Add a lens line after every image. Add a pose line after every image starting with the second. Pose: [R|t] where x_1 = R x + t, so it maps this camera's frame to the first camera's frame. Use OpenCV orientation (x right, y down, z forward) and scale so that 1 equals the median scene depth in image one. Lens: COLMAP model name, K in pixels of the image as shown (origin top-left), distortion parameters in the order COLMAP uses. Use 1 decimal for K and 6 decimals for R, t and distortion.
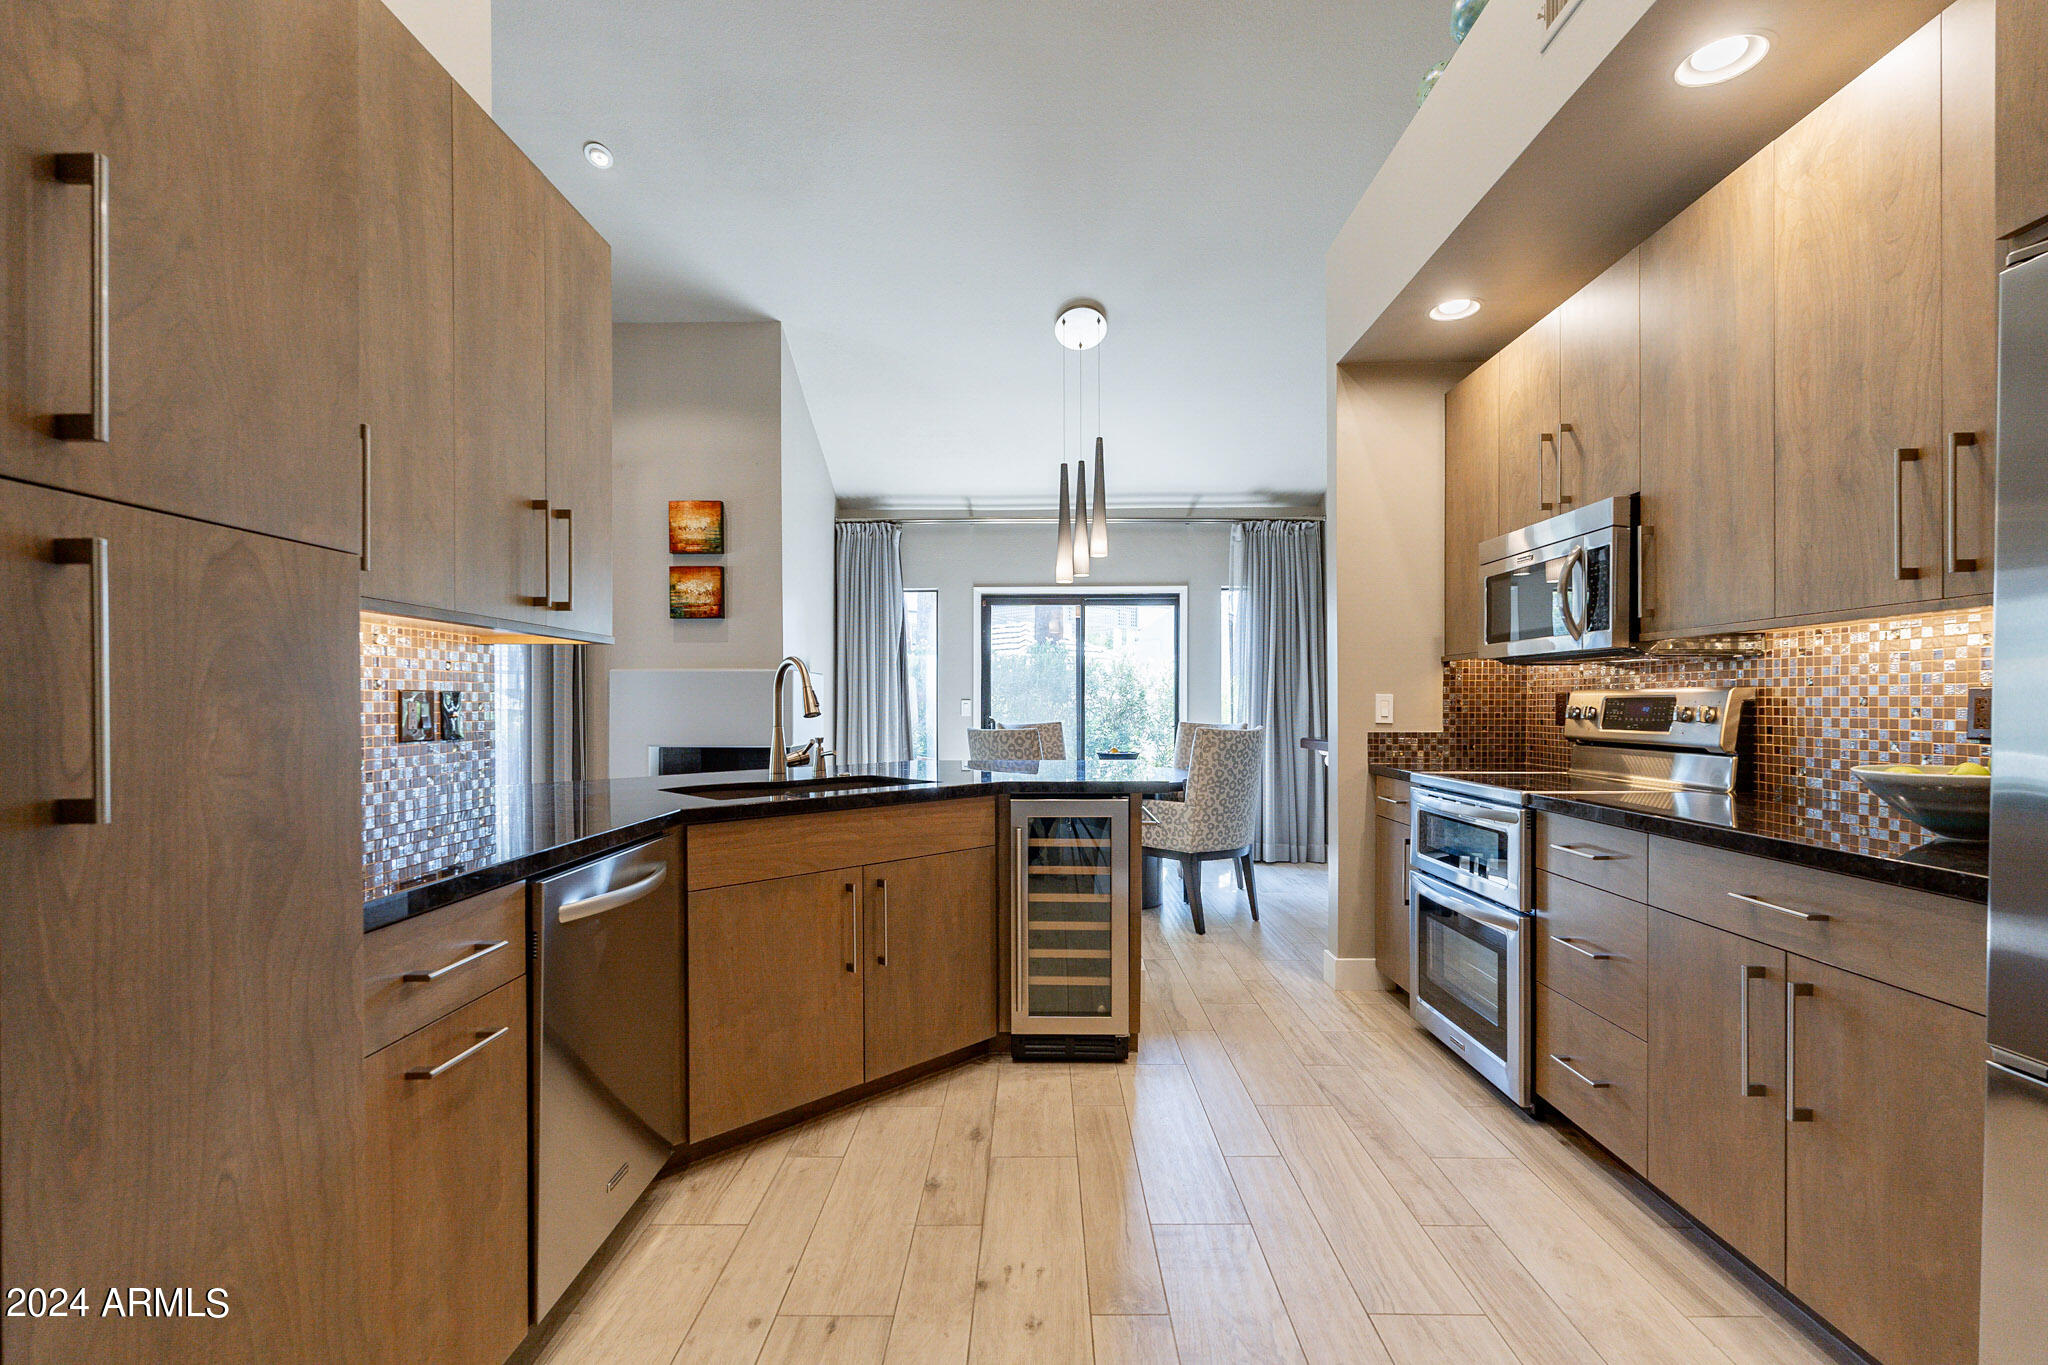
lens RADIAL K [[913.2, 0, 1026.7], [0, 913.2, 707.0], [0, 0, 1]] dist [-0.000902, 0.000176]
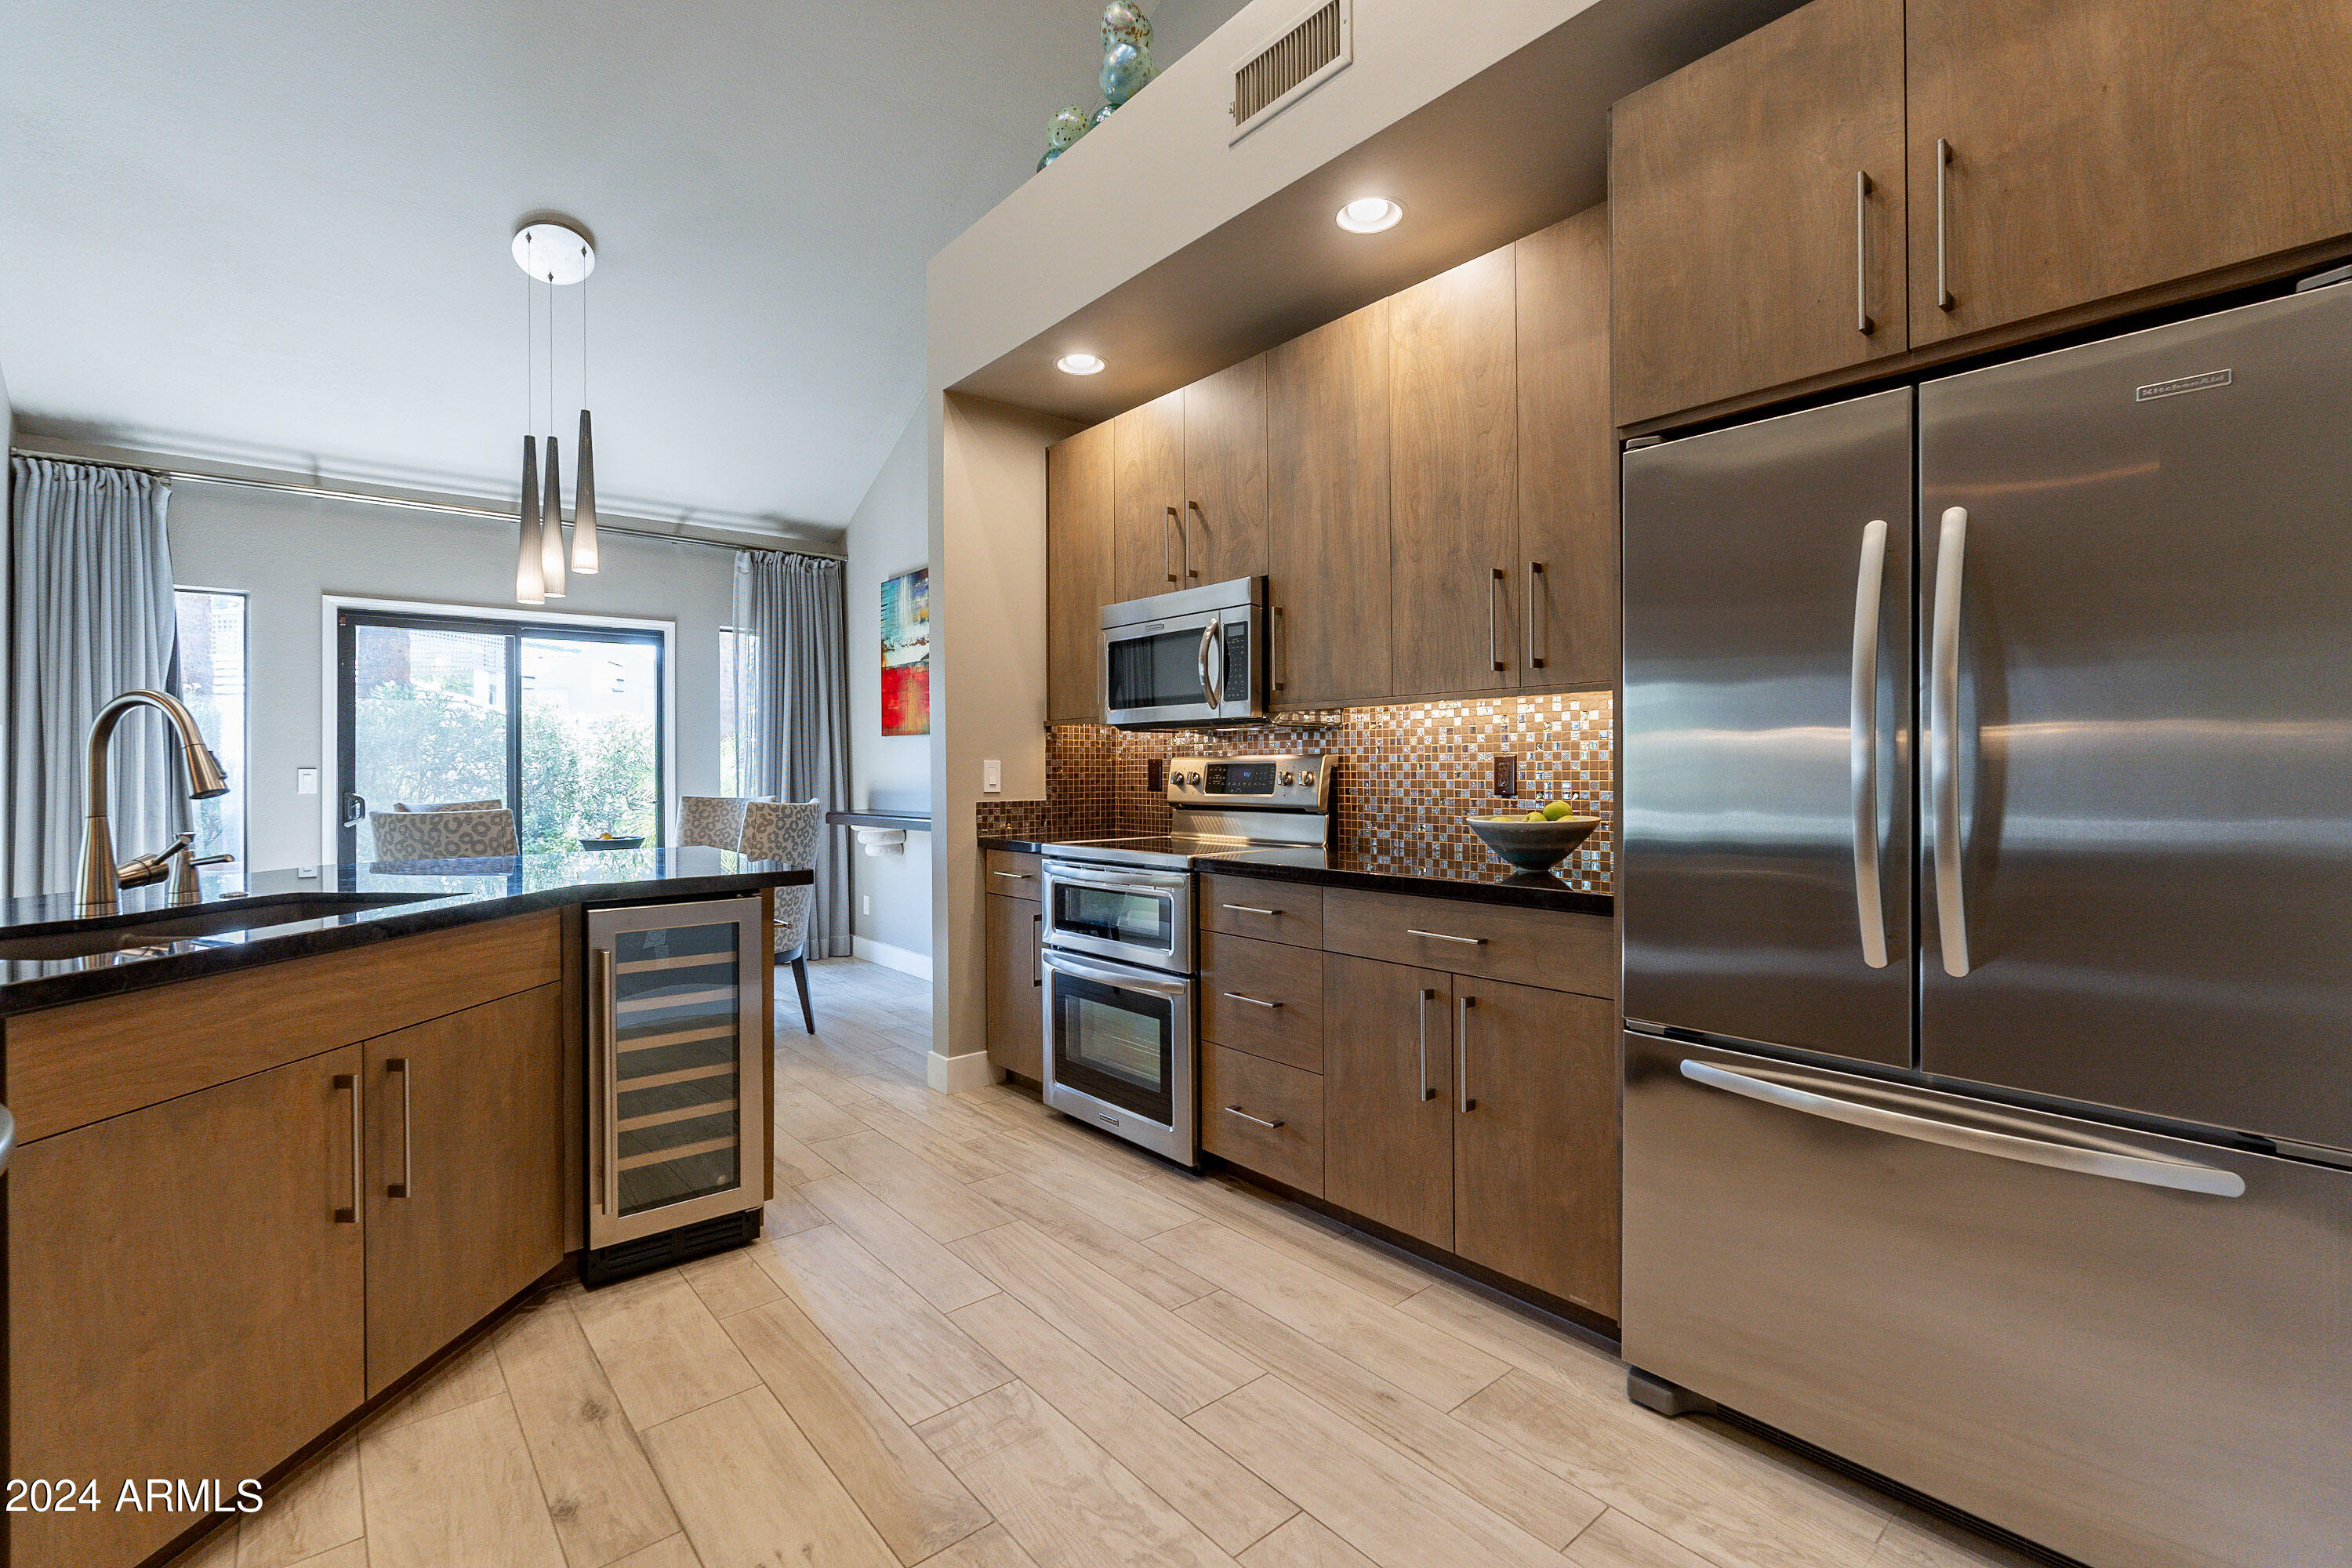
lens RADIAL K [[1041.9, 0, 1172.5], [0, 1041.9, 763.7], [0, 0, 1]] dist [-0.001625, -0.000079]
pose [[0.757462, 0.000409, 0.652879, -0.213455], [0.007622, 0.999926, -0.009470, 0.000806], [-0.652834, 0.012149, 0.757403, 0.120797]]
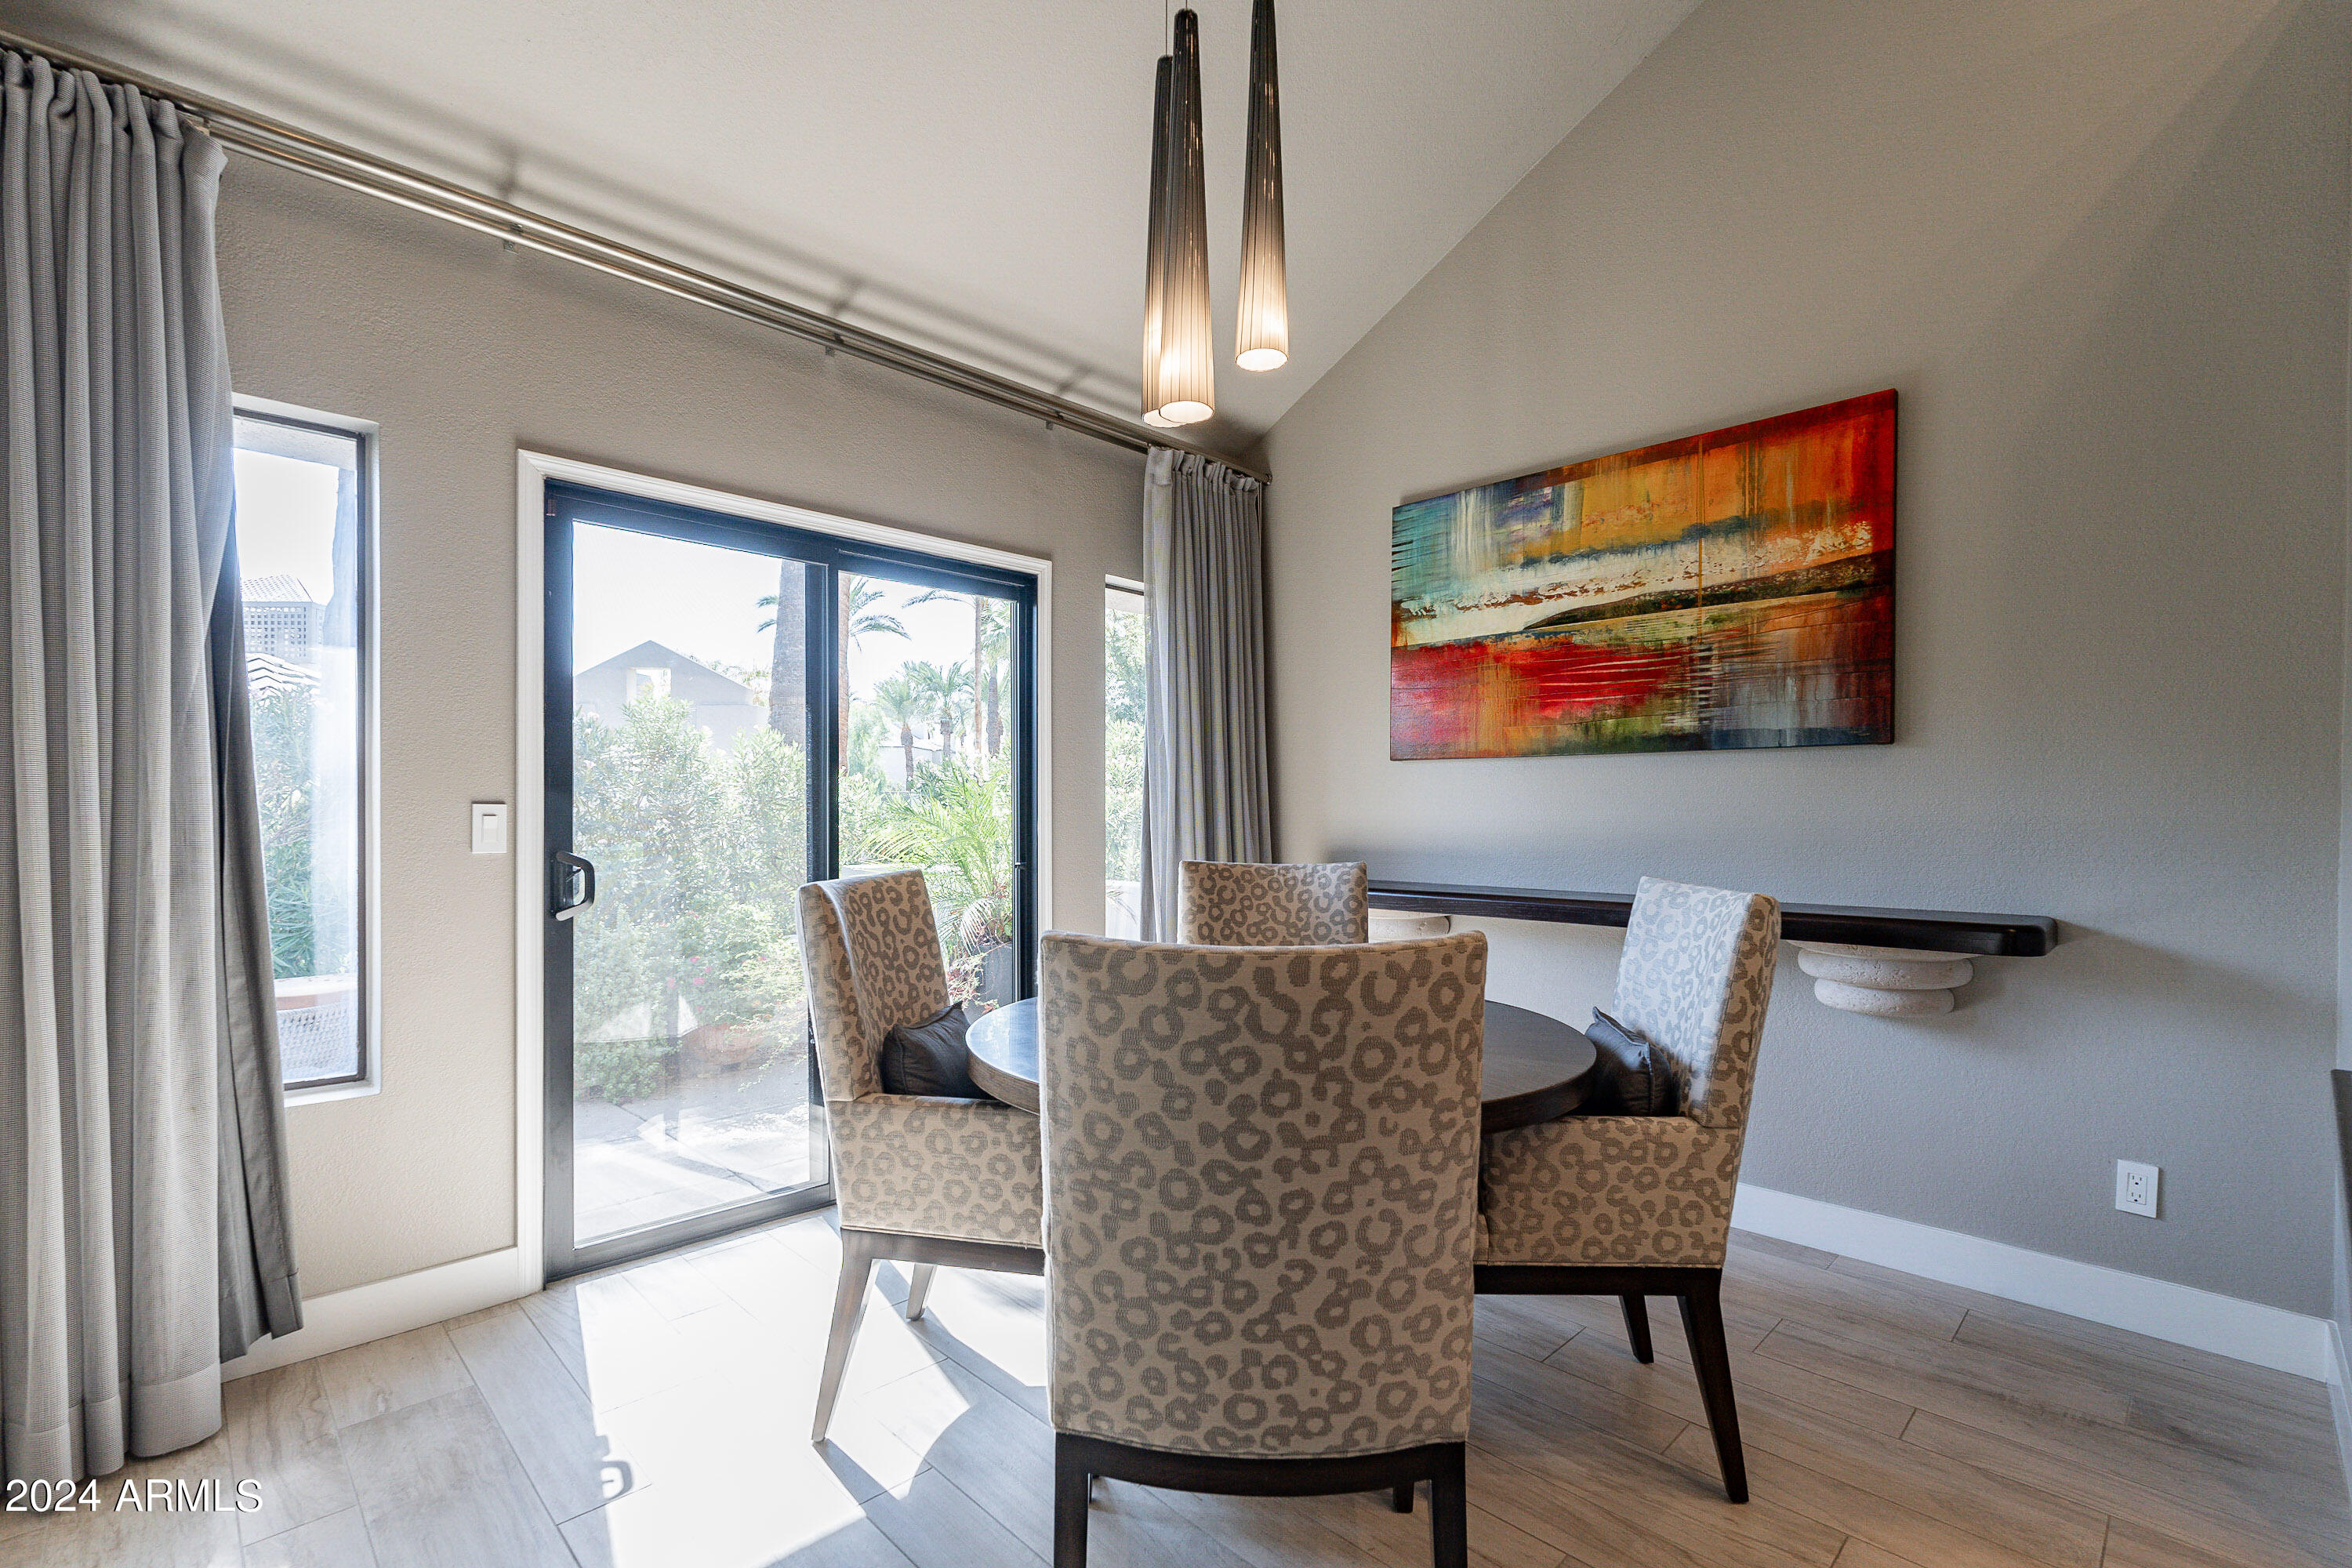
lens RADIAL K [[1048.7, 0, 1179.1], [0, 1048.7, 812.2], [0, 0, 1]] dist [-0.000902, 0.000176]
pose [[0.700697, 0.004659, 0.713444, -0.401292], [-0.002251, 0.999988, -0.004319, -0.009371], [-0.713456, 0.001420, 0.700699, 1.486274]]
